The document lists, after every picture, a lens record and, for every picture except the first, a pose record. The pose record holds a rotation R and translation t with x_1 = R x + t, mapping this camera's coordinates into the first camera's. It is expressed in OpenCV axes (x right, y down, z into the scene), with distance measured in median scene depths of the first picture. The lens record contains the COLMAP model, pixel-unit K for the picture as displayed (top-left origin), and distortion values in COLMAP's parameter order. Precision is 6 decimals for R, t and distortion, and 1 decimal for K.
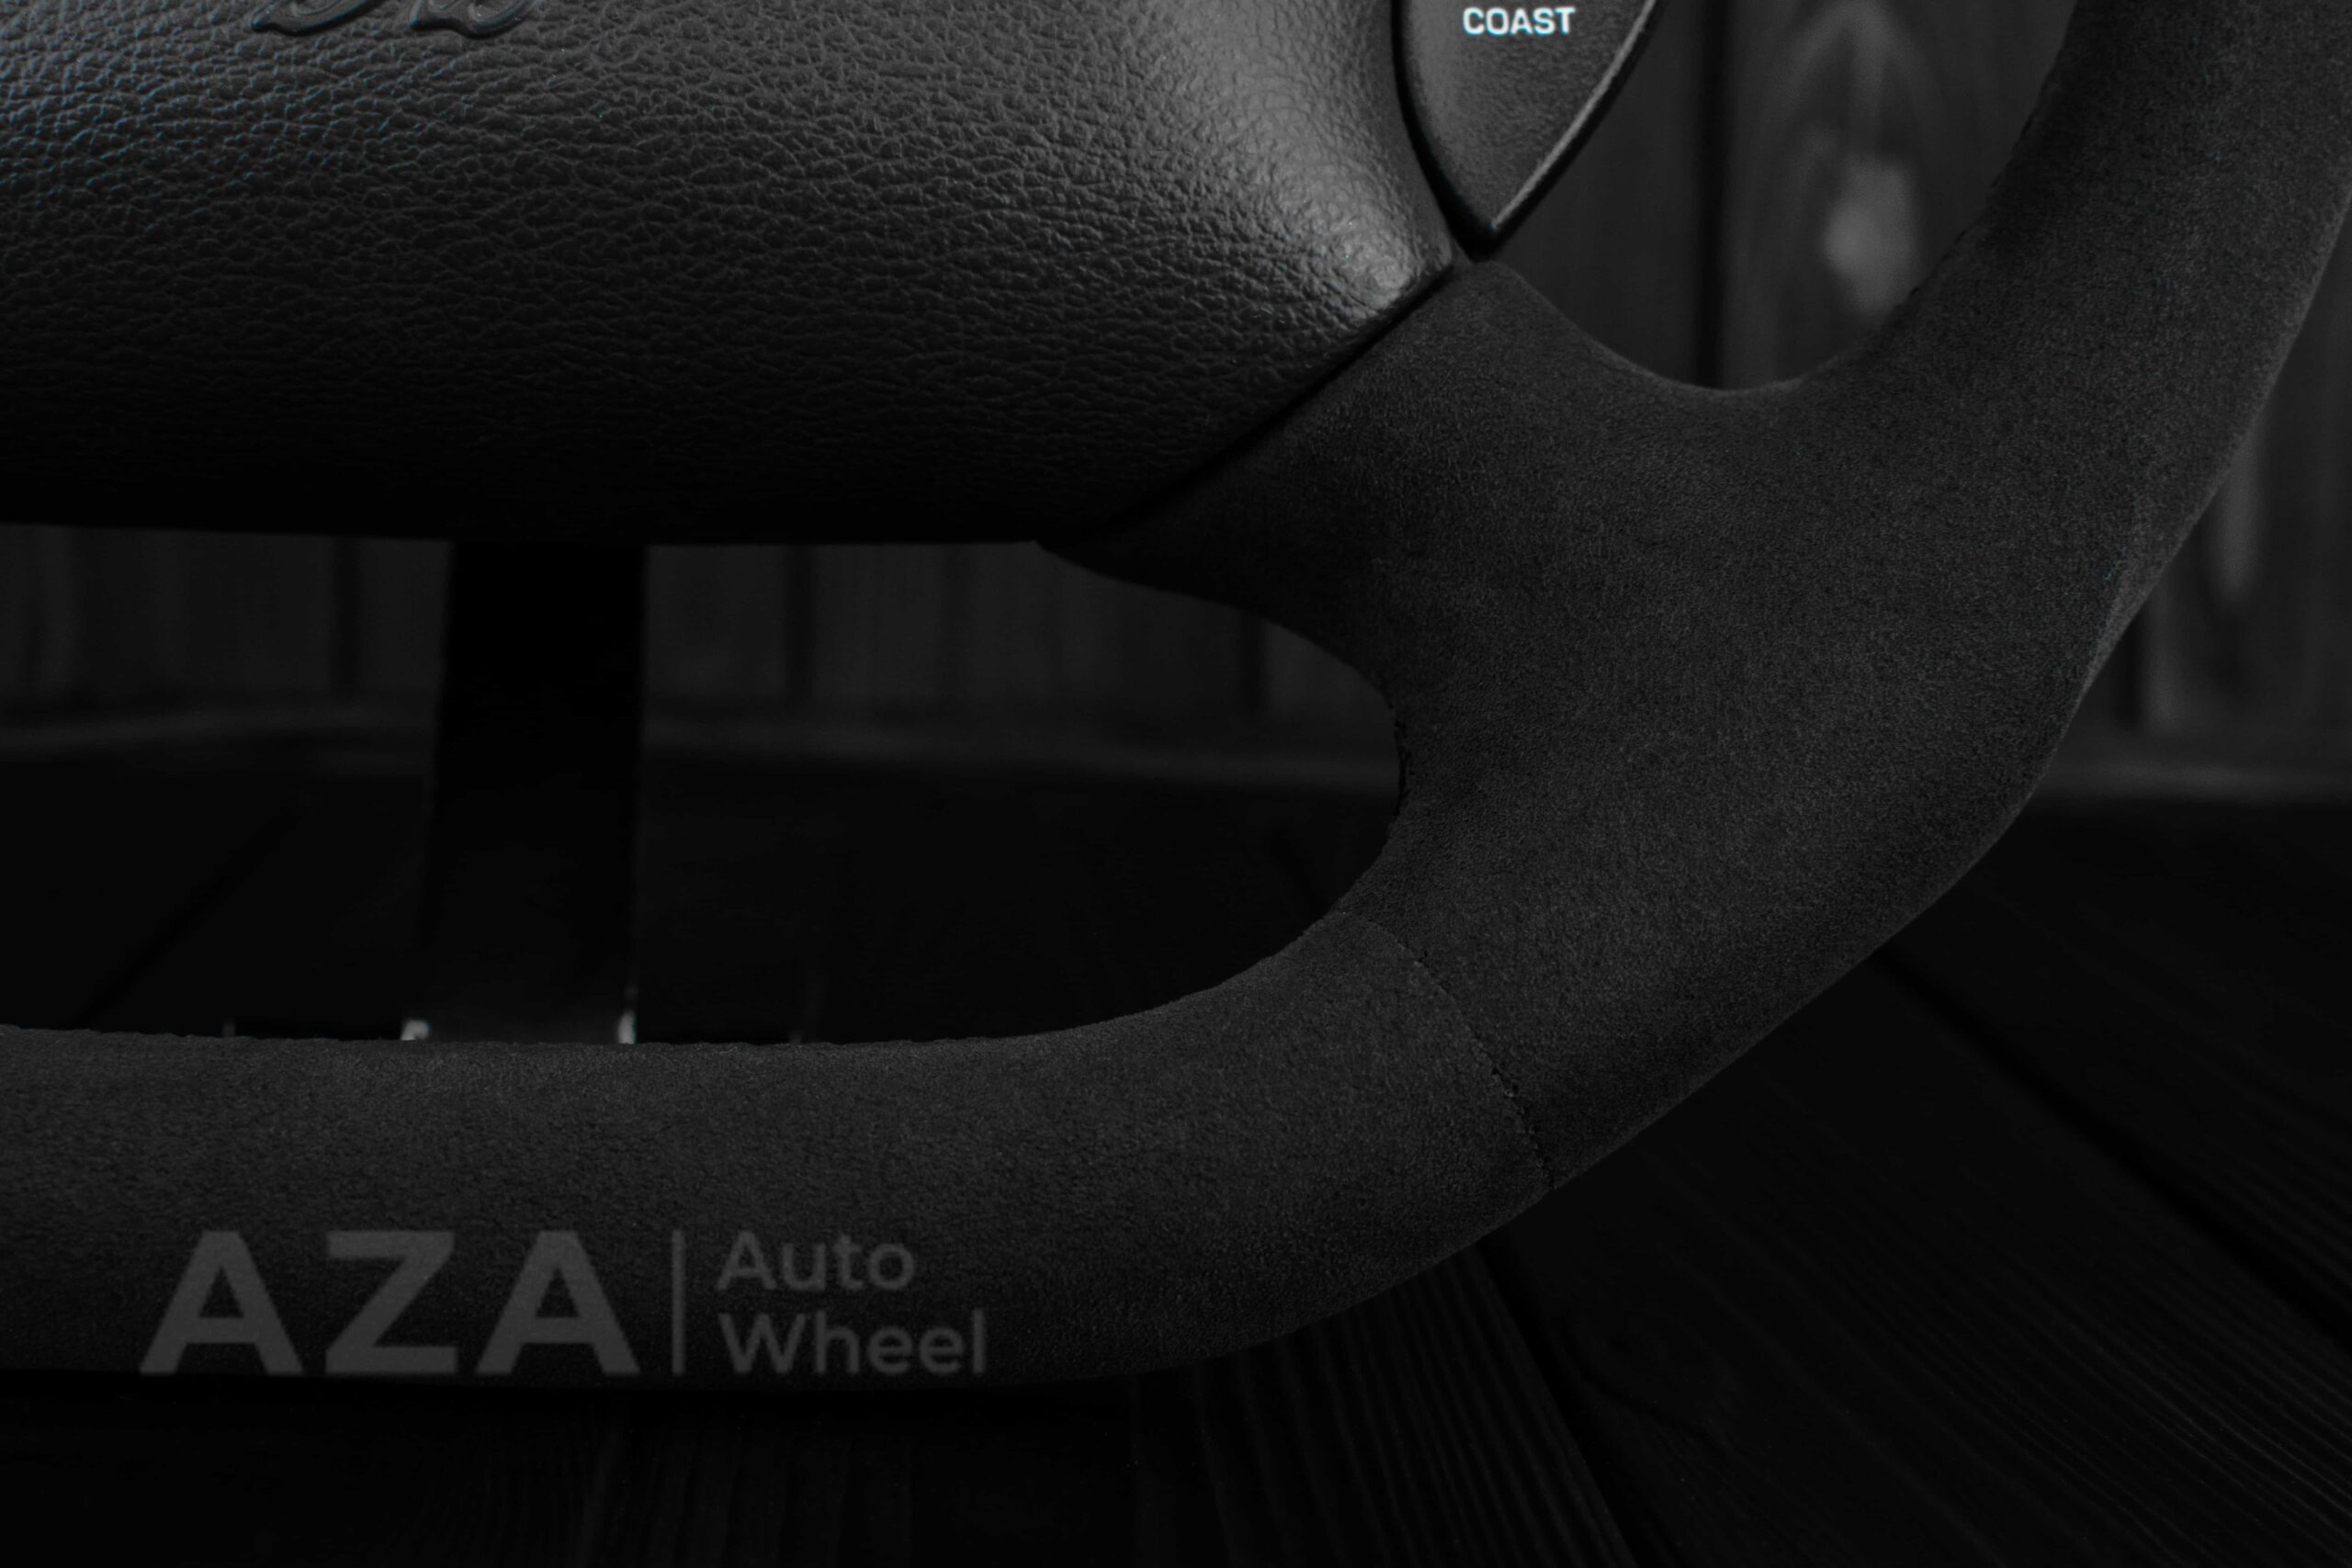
lens RADIAL K [[3764.8, 0, 1117.1], [0, 3764.8, 790.6], [0, 0, 1]] dist [-0.220123, 0.099292]
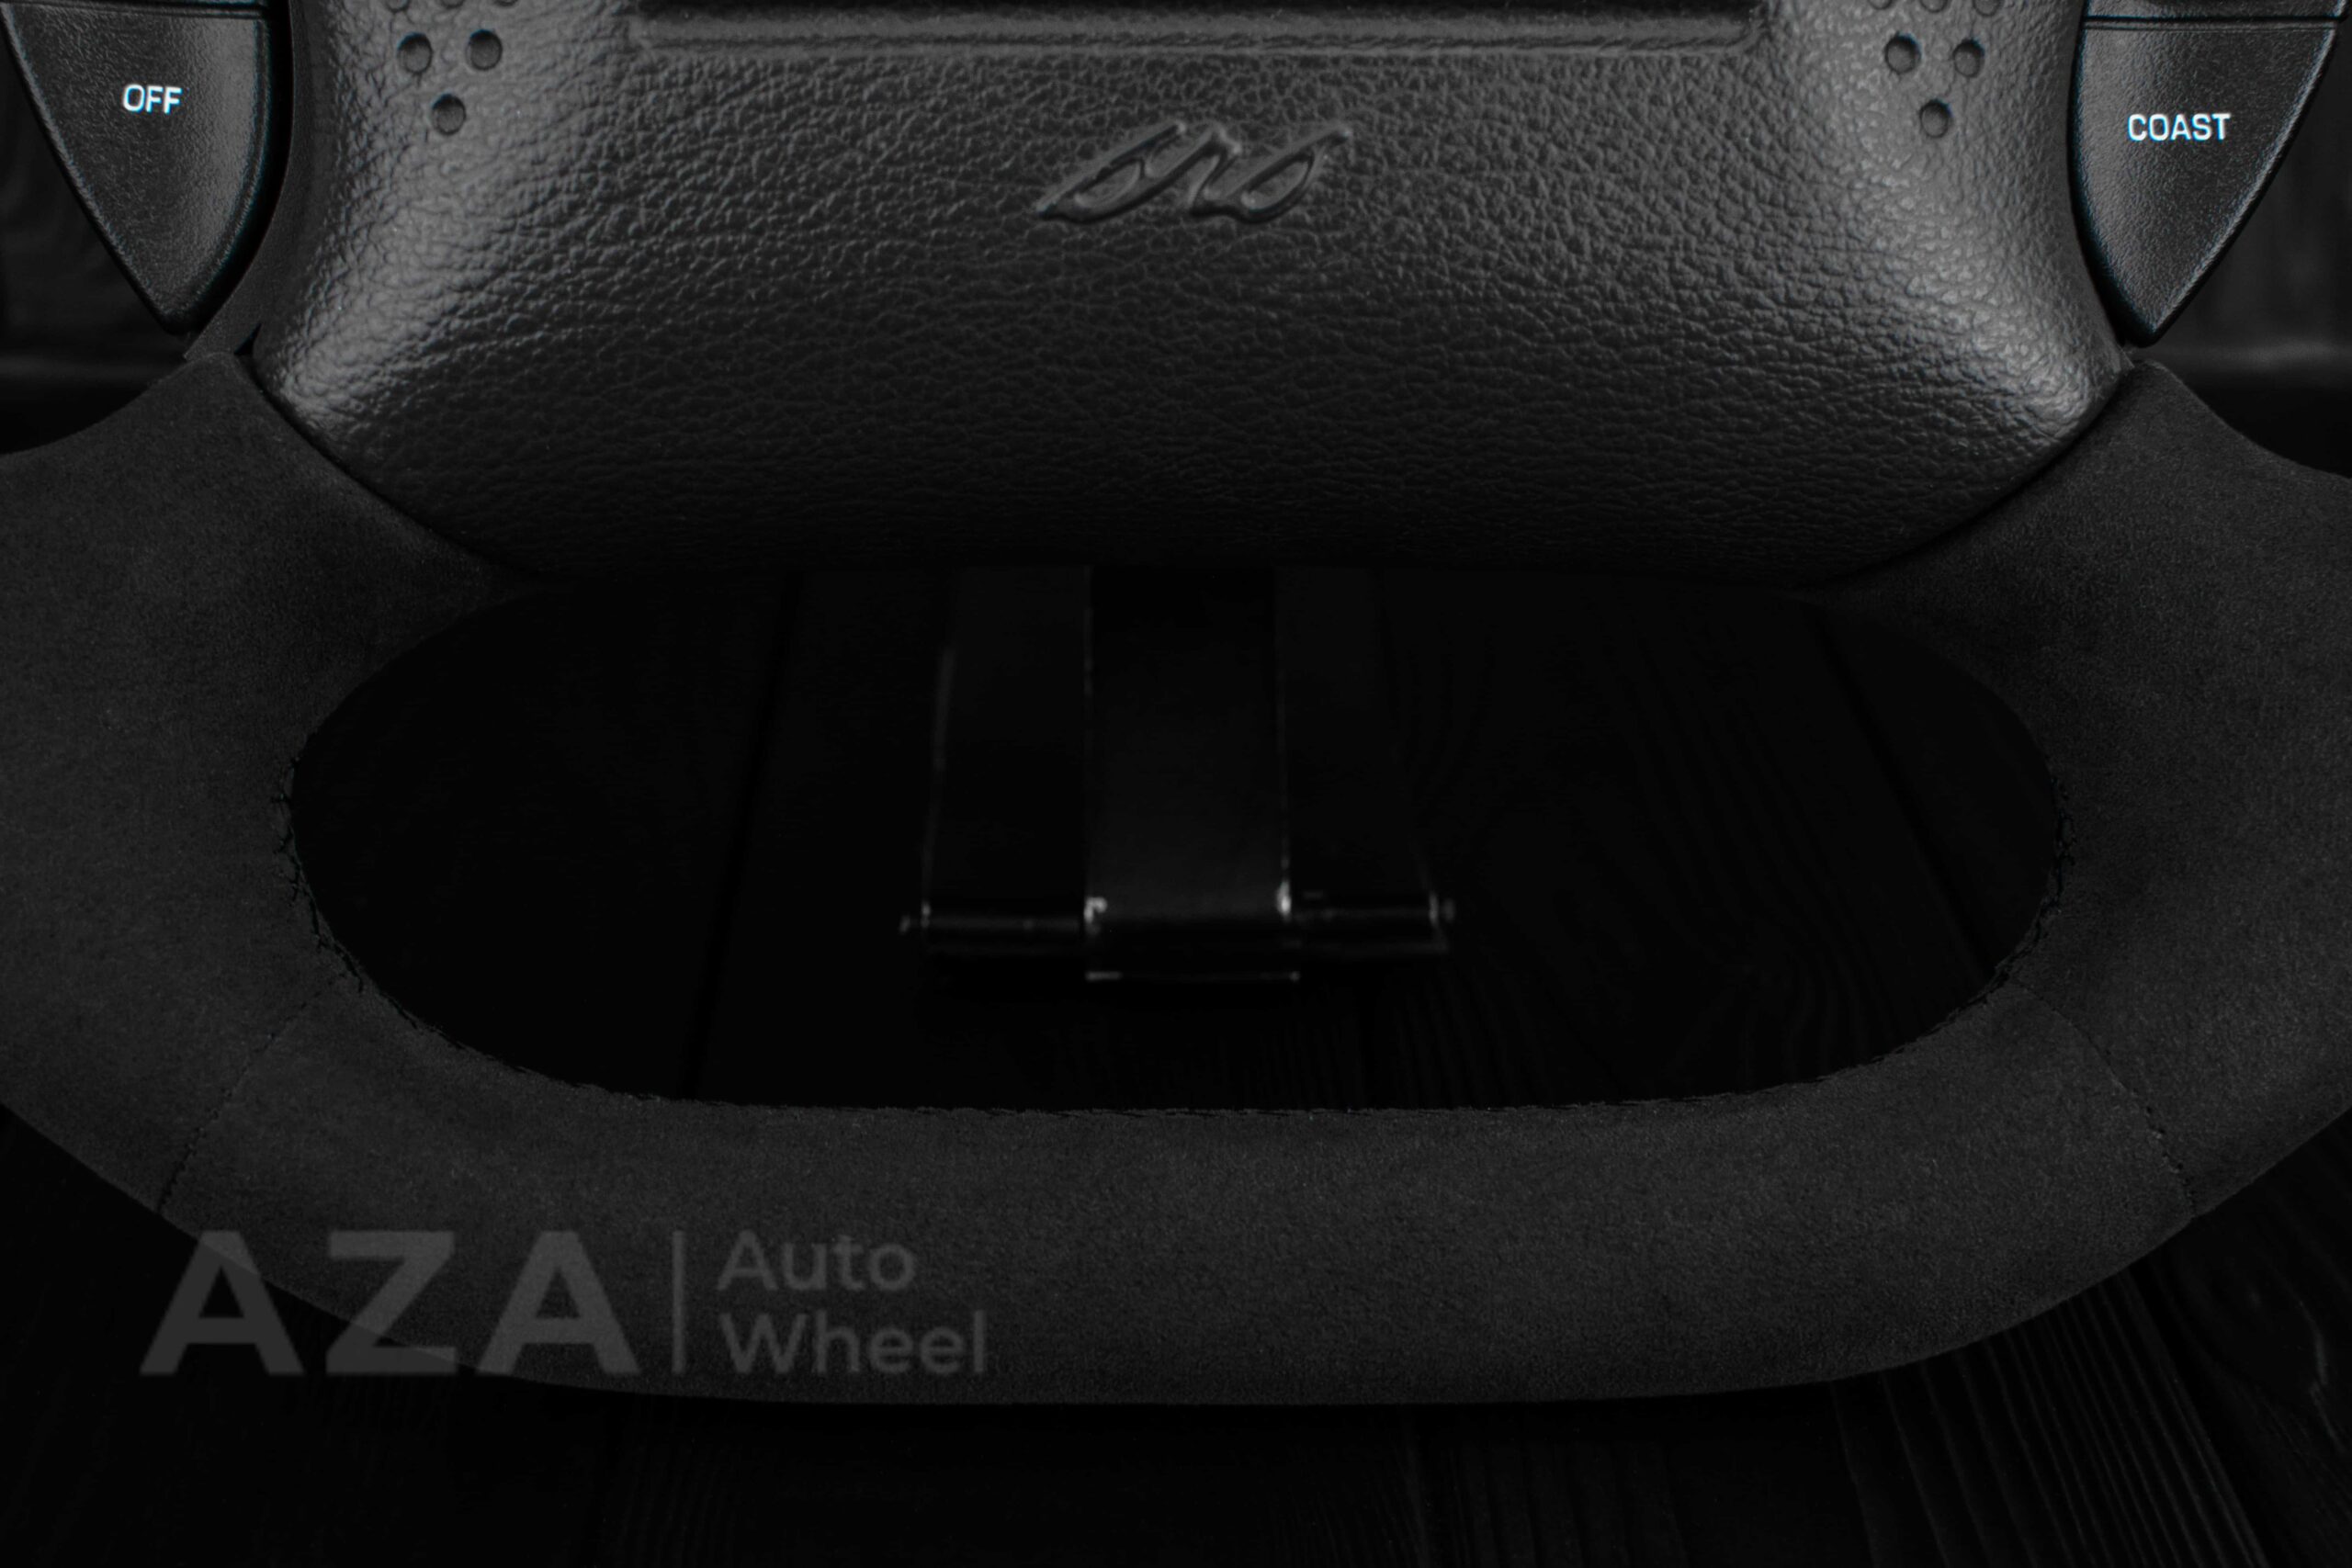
lens RADIAL K [[3764.8, 0, 1117.1], [0, 3764.8, 790.6], [0, 0, 1]] dist [-0.220123, 0.099292]
pose [[0.998806, -0.013367, -0.046987, -0.161279], [0.024770, 0.967603, 0.251257, -0.315253], [0.042106, -0.252121, 0.966779, -0.094143]]
